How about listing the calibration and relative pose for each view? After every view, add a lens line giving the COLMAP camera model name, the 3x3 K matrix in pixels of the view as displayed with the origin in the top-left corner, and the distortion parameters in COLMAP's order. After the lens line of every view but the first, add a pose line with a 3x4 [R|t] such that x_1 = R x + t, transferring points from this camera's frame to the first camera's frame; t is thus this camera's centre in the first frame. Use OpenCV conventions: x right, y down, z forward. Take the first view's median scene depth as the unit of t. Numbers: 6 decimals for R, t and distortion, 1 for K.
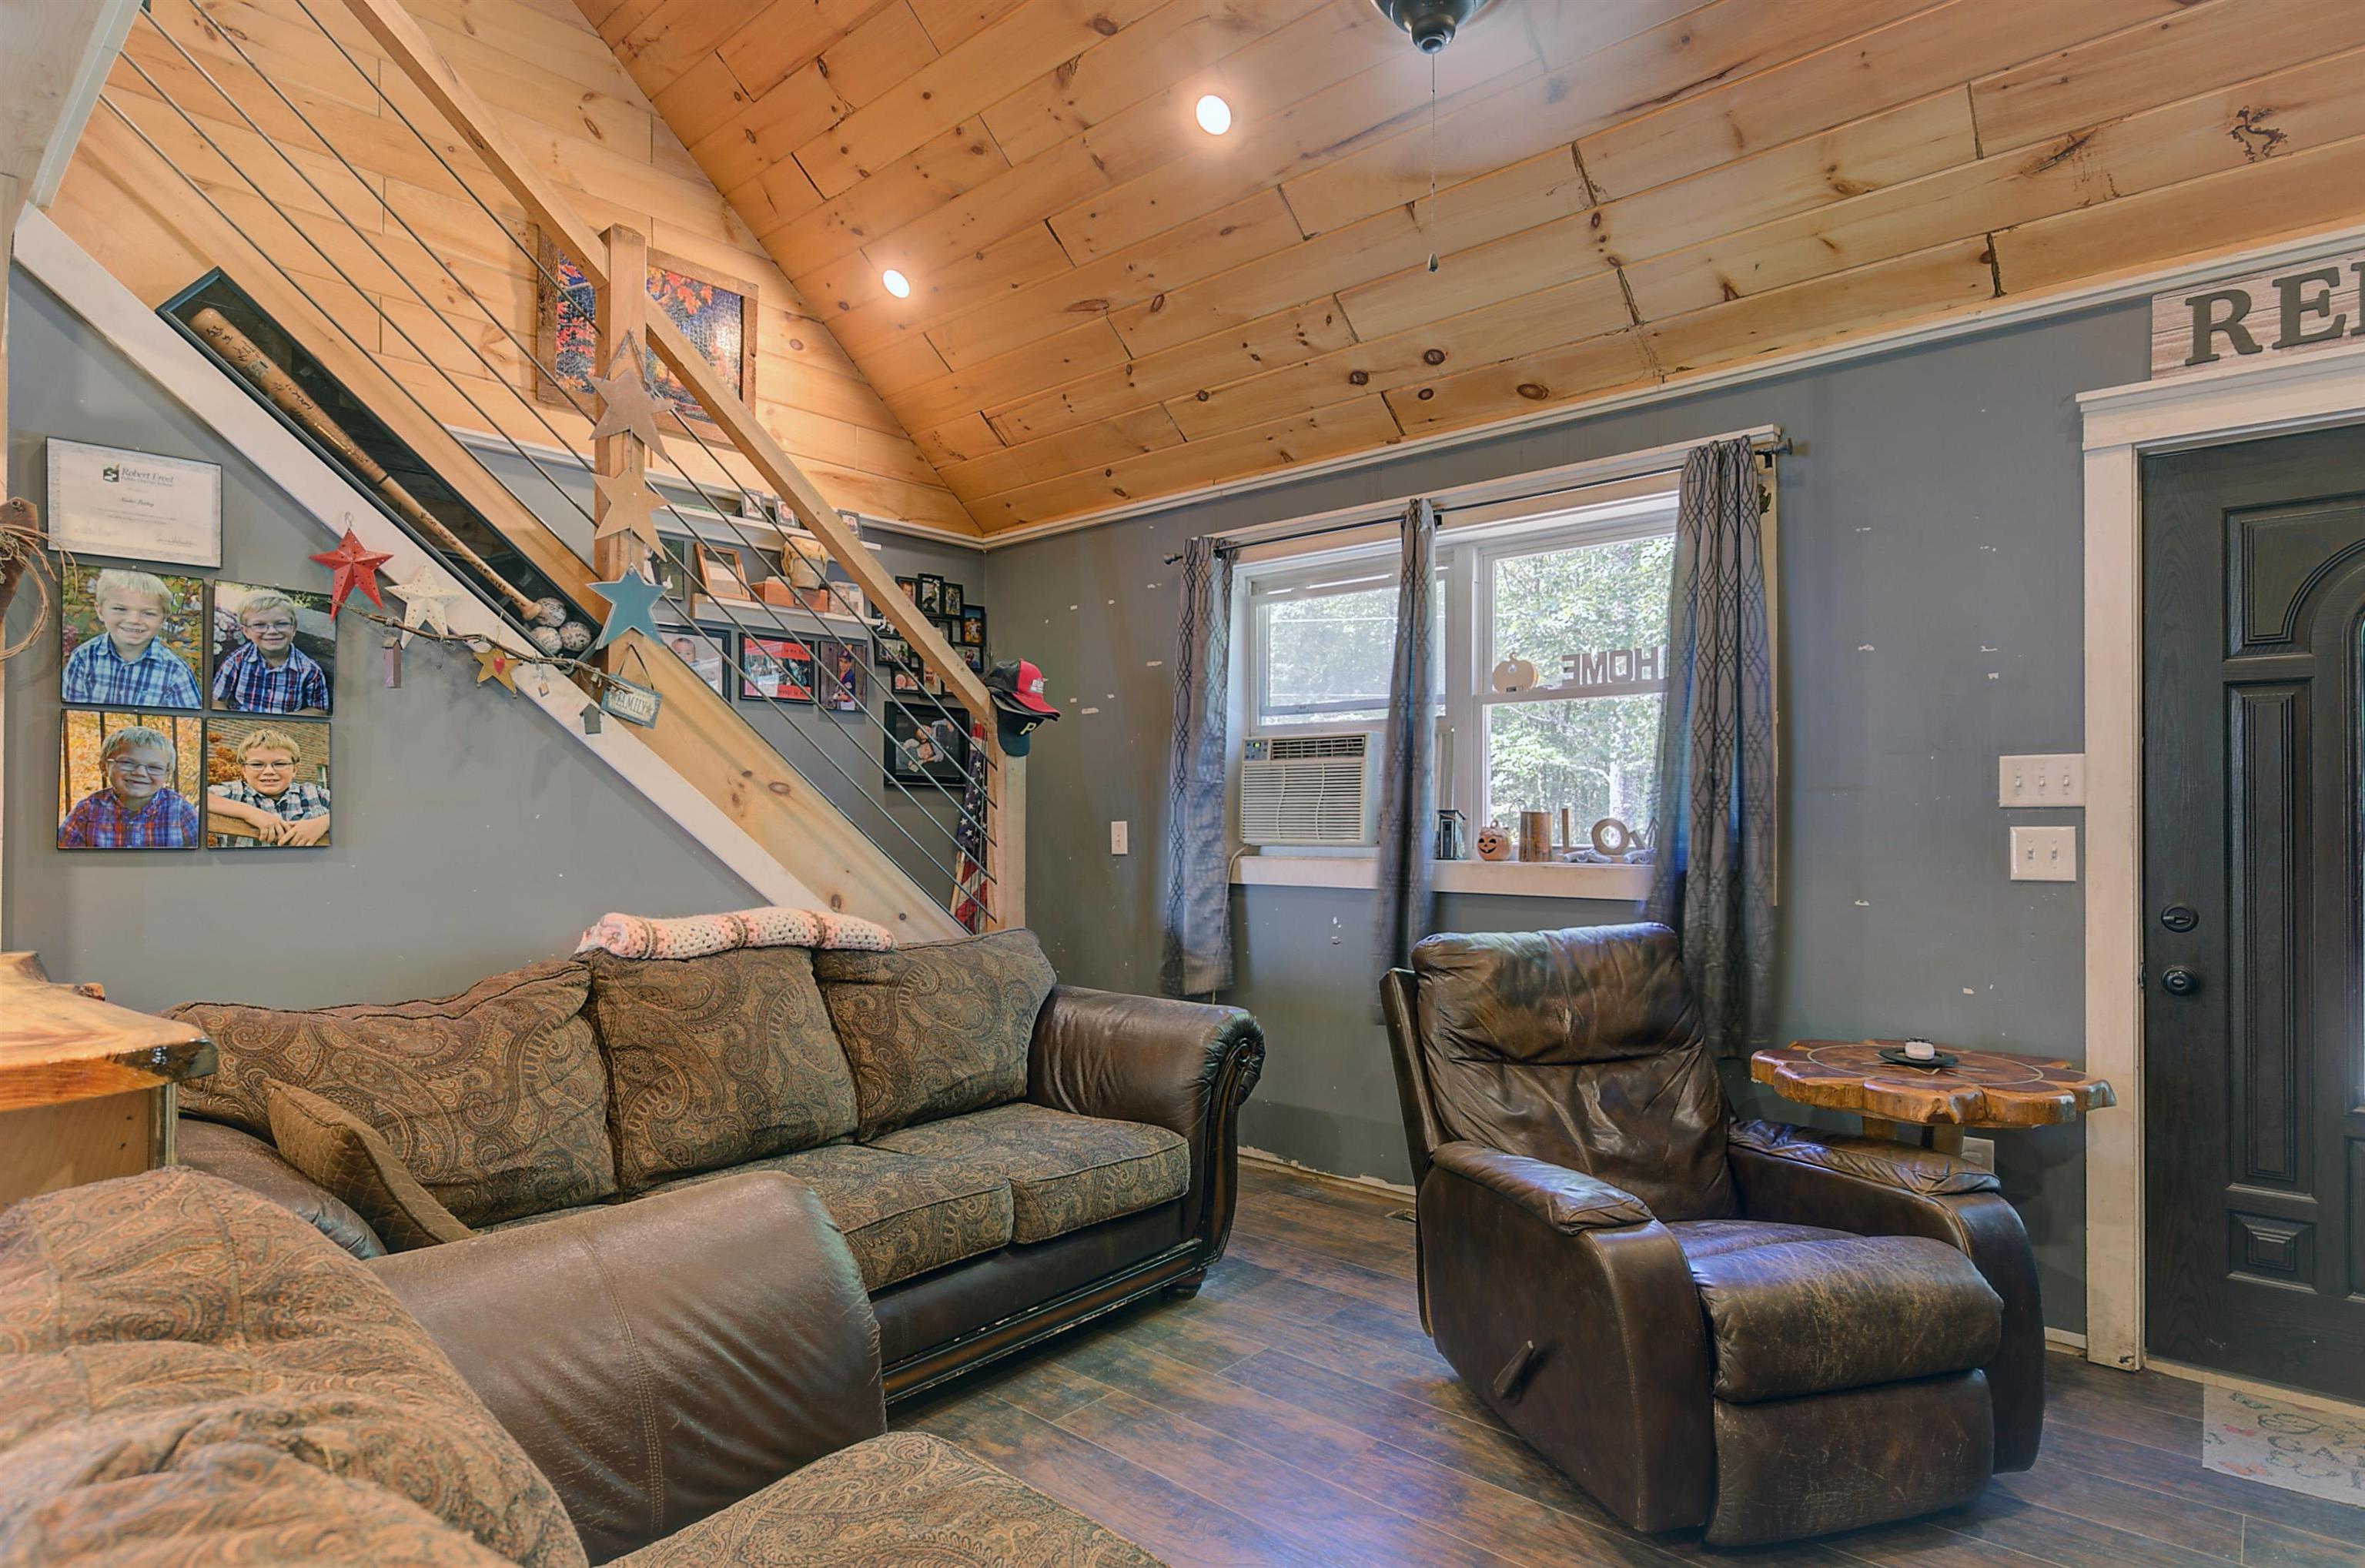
lens RADIAL K [[1230.8, 0, 1109.1], [0, 1230.8, 810.3], [0, 0, 1]] dist [-0.005909, 0.001961]
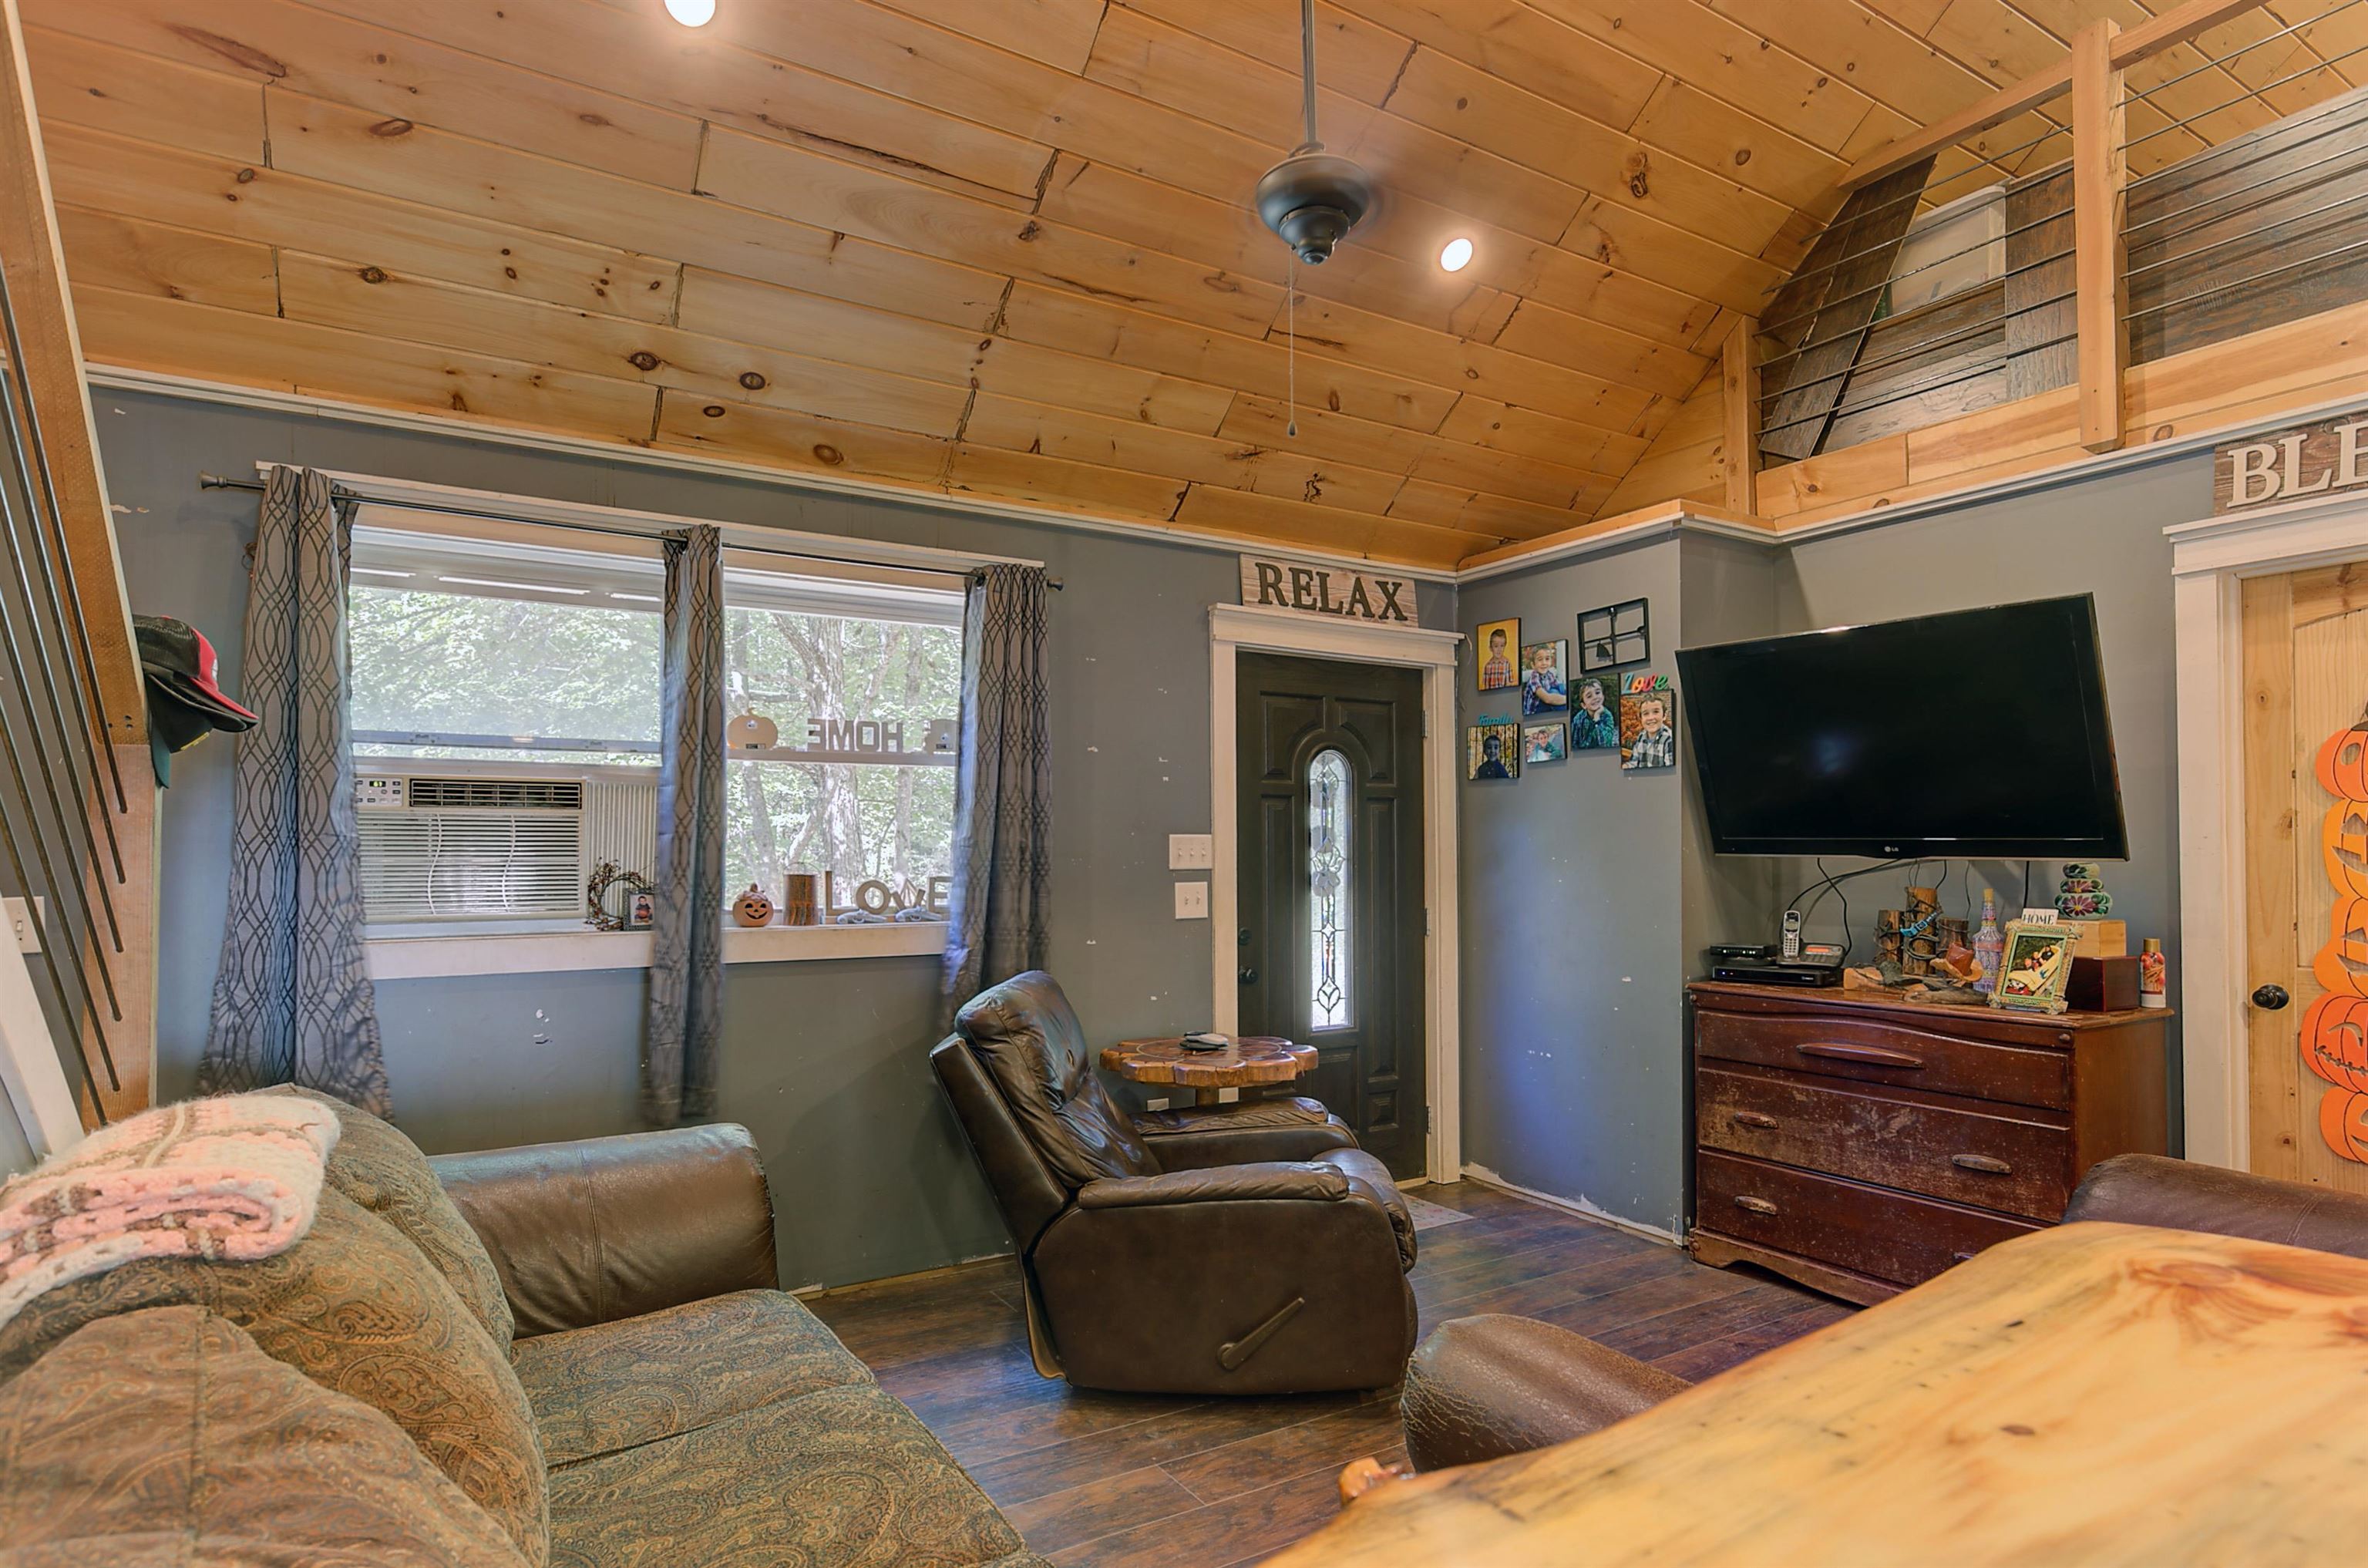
lens RADIAL K [[1232.5, 0, 1215.9], [0, 1232.5, 842.6], [0, 0, 1]] dist [-0.005909, 0.001961]
pose [[0.283929, 0.009953, 0.958794, -0.520912], [-0.000772, 0.999948, -0.010151, -0.015121], [-0.958845, 0.002142, 0.283922, 0.412711]]
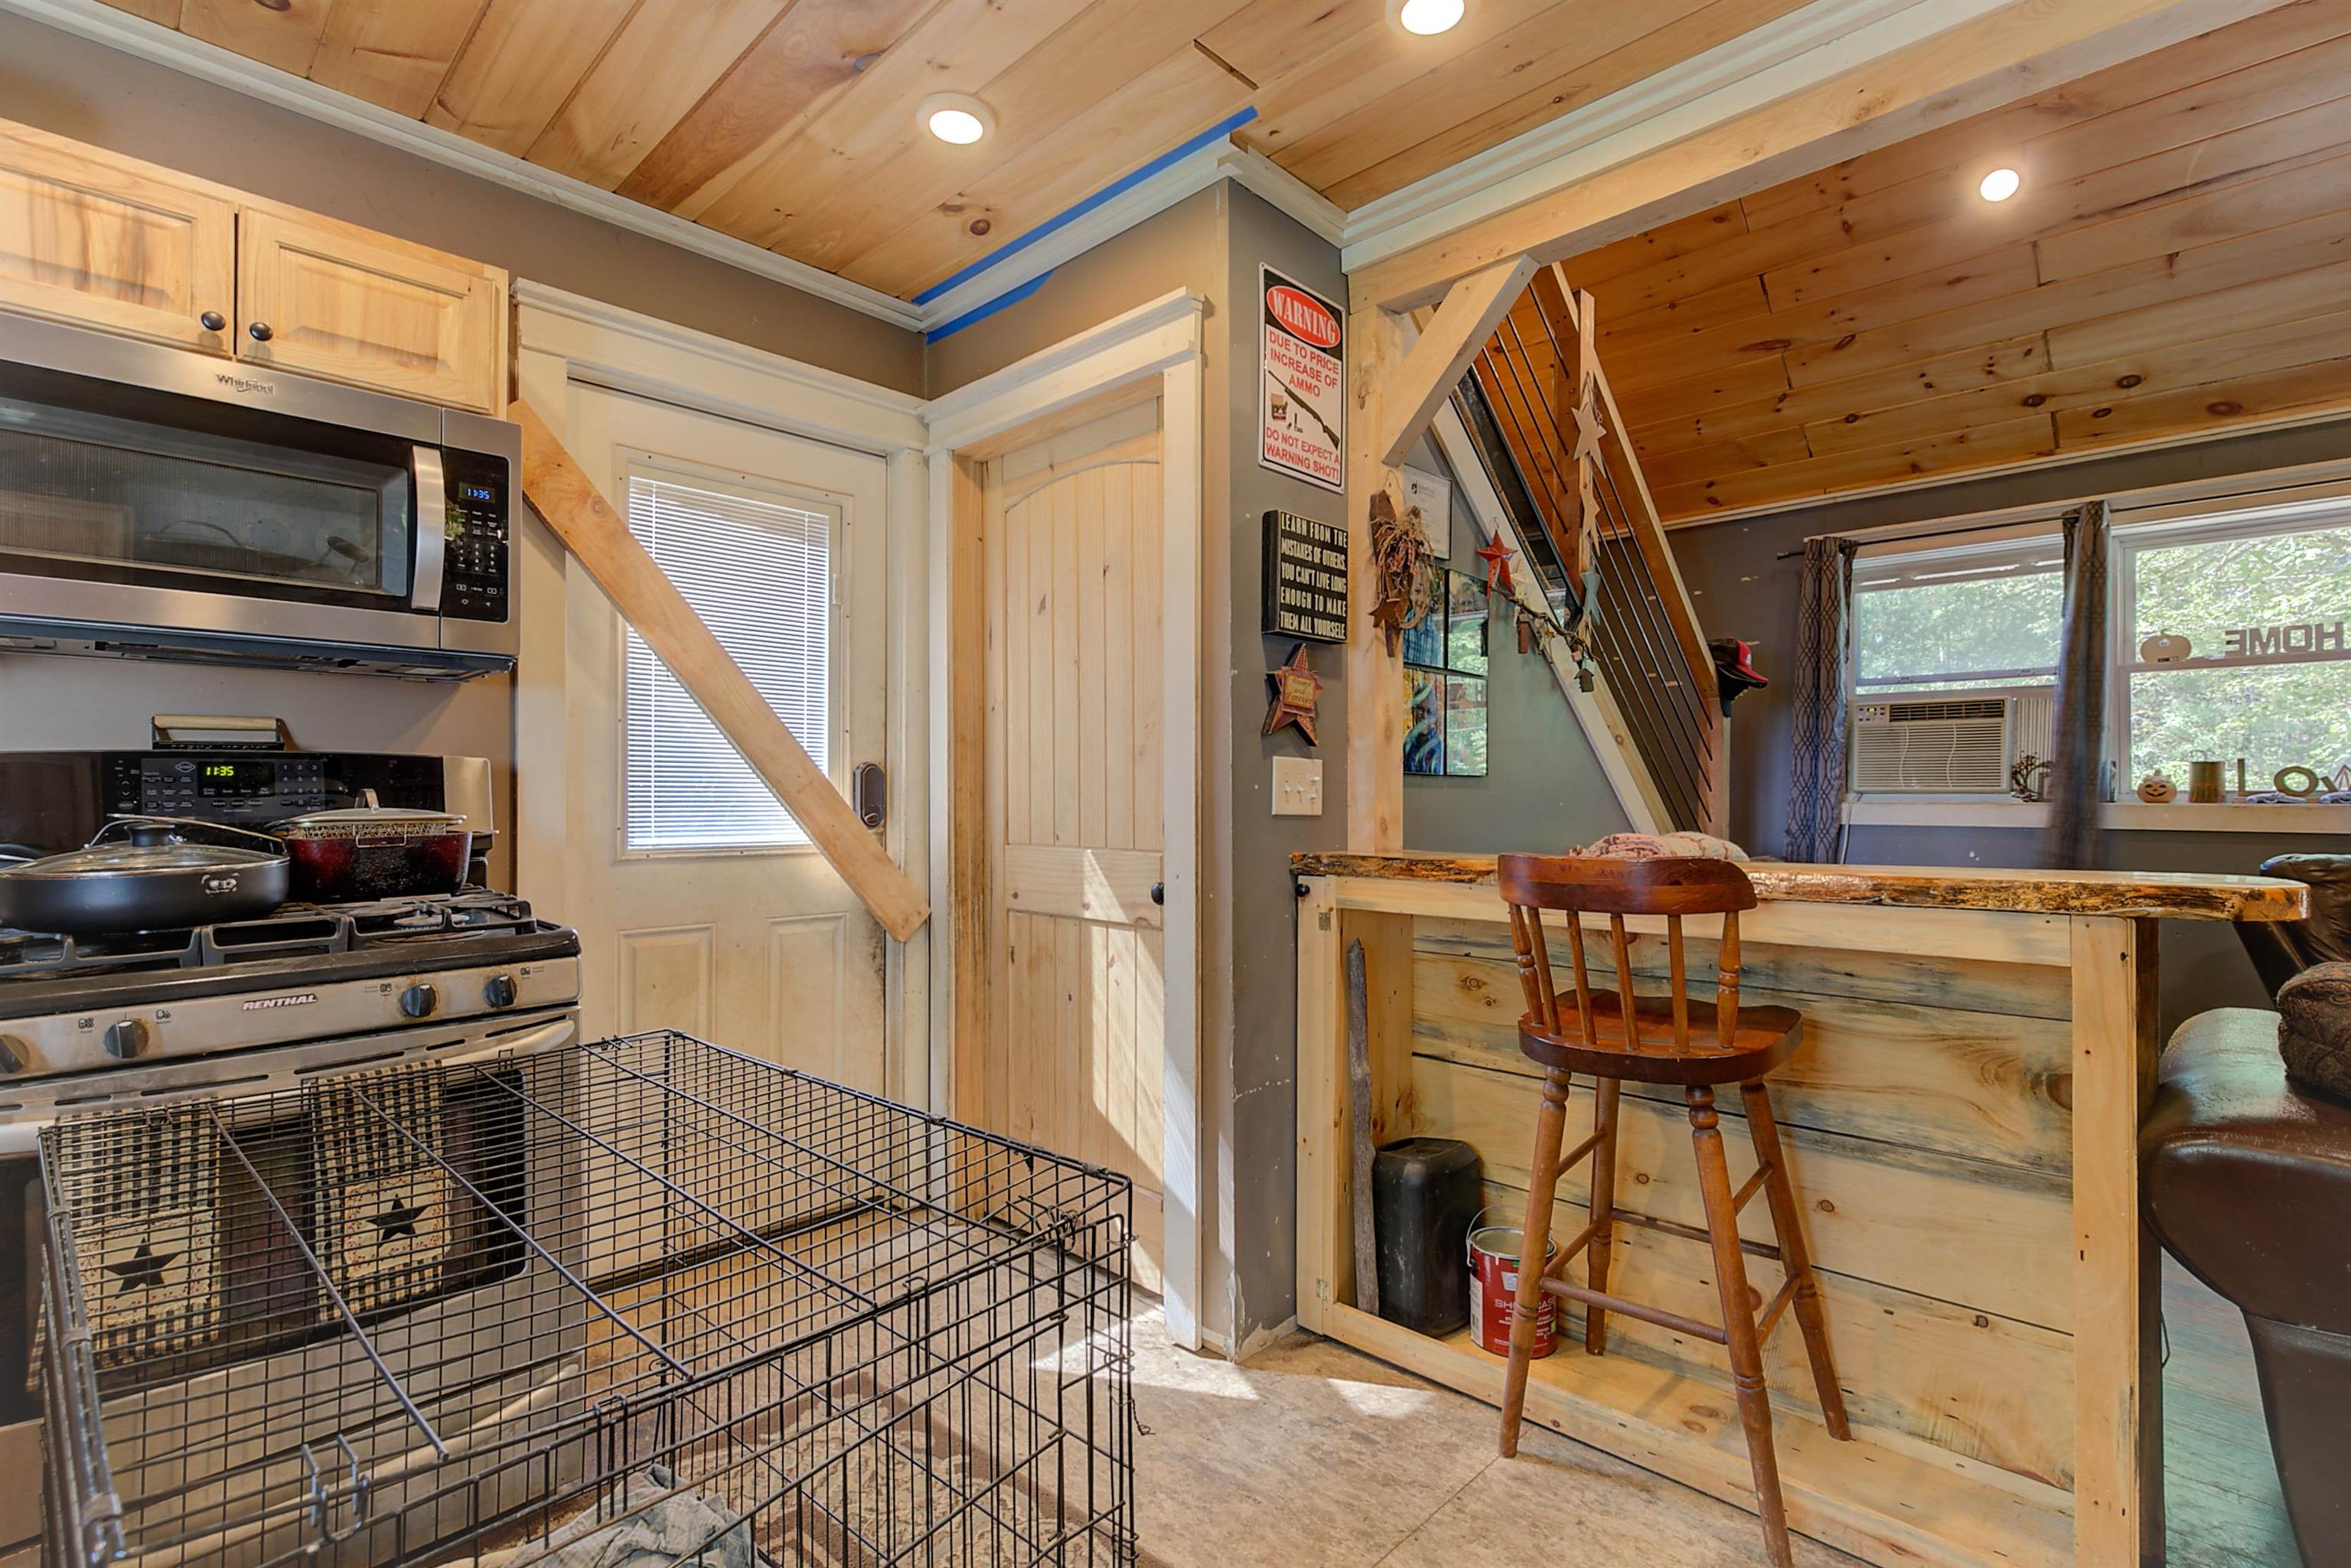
lens RADIAL K [[1071.4, 0, 1177.3], [0, 1071.4, 784.7], [0, 0, 1]] dist [-0.003622, 0.001832]
pose [[0.998118, 0.002319, -0.061274, -0.603901], [-0.002384, 0.999997, -0.000986, 0.027672], [0.061272, 0.001130, 0.998120, -0.098194]]
